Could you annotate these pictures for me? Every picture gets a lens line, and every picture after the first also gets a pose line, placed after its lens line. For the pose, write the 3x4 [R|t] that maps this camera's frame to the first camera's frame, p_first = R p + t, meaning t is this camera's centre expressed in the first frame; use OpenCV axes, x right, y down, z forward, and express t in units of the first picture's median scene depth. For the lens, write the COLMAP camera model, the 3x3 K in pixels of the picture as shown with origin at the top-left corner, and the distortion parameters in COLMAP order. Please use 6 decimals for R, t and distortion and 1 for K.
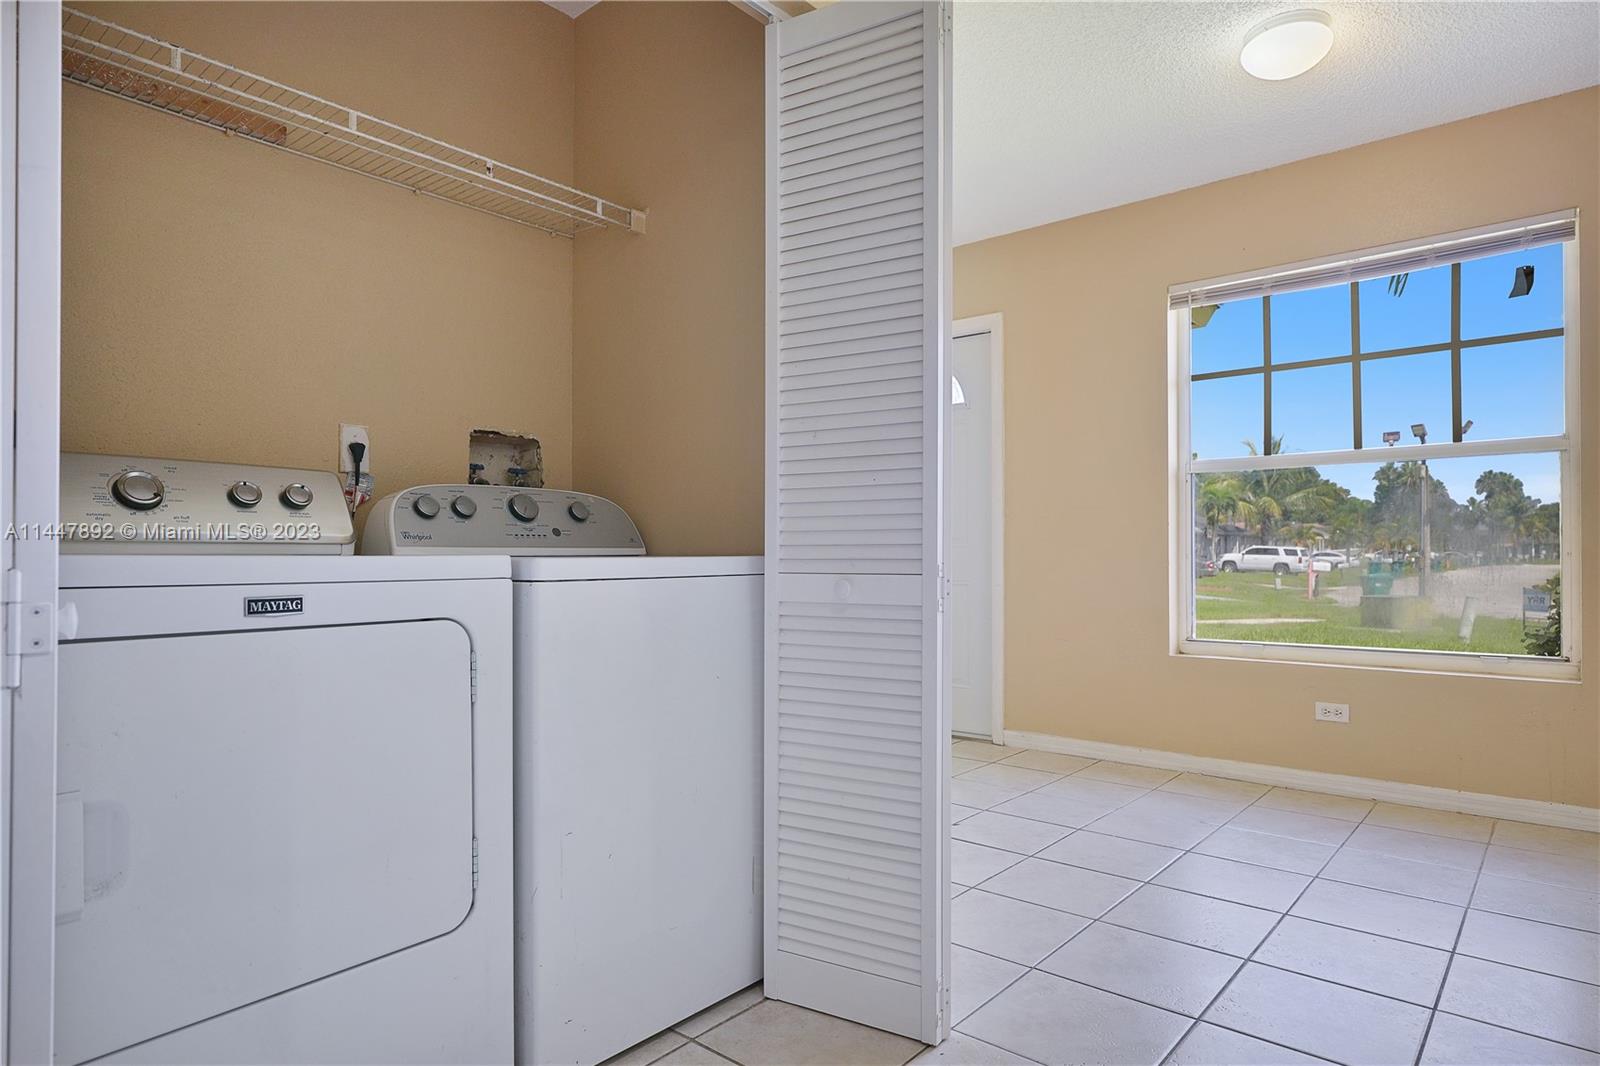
lens RADIAL K [[929.1, 0, 800.0], [0, 929.1, 533.0], [0, 0, 1]] dist [-0.002925, -0.000441]
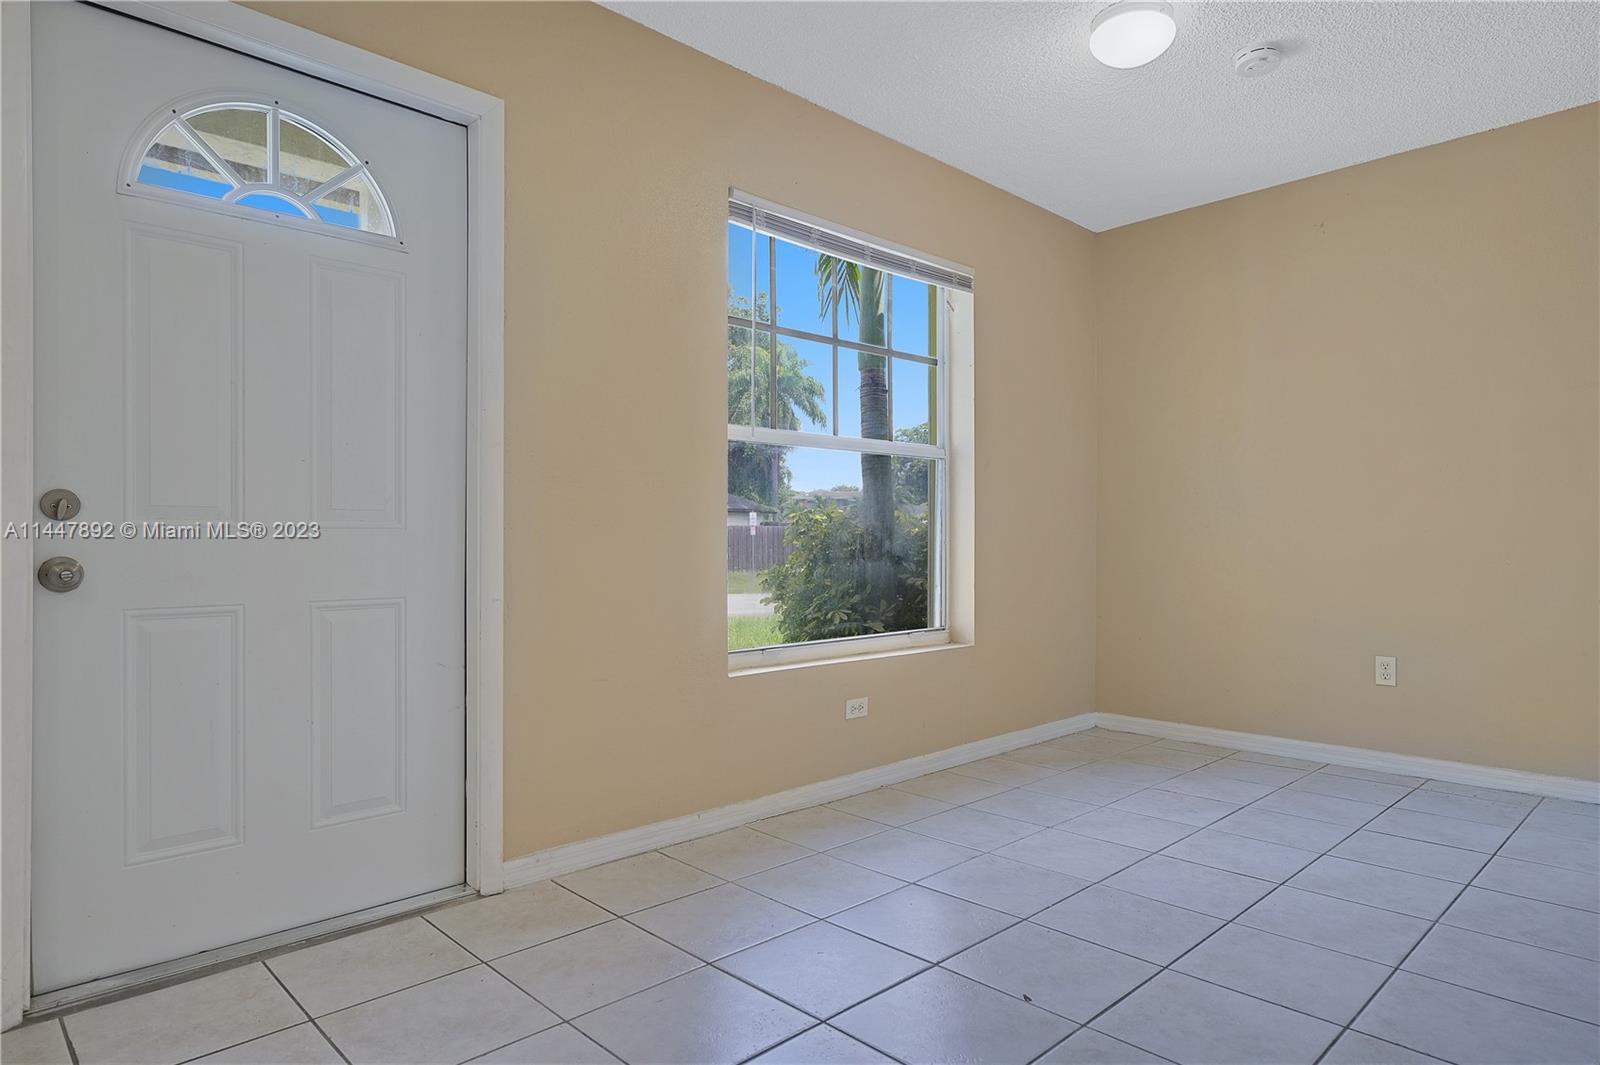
lens RADIAL K [[929.1, 0, 800.0], [0, 929.1, 532.5], [0, 0, 1]] dist [-0.002925, -0.000441]
pose [[0.106307, 0.009080, 0.994292, -0.383926], [-0.023007, 0.999713, -0.006669, 0.020062], [-0.994067, -0.022167, 0.106486, 0.957351]]
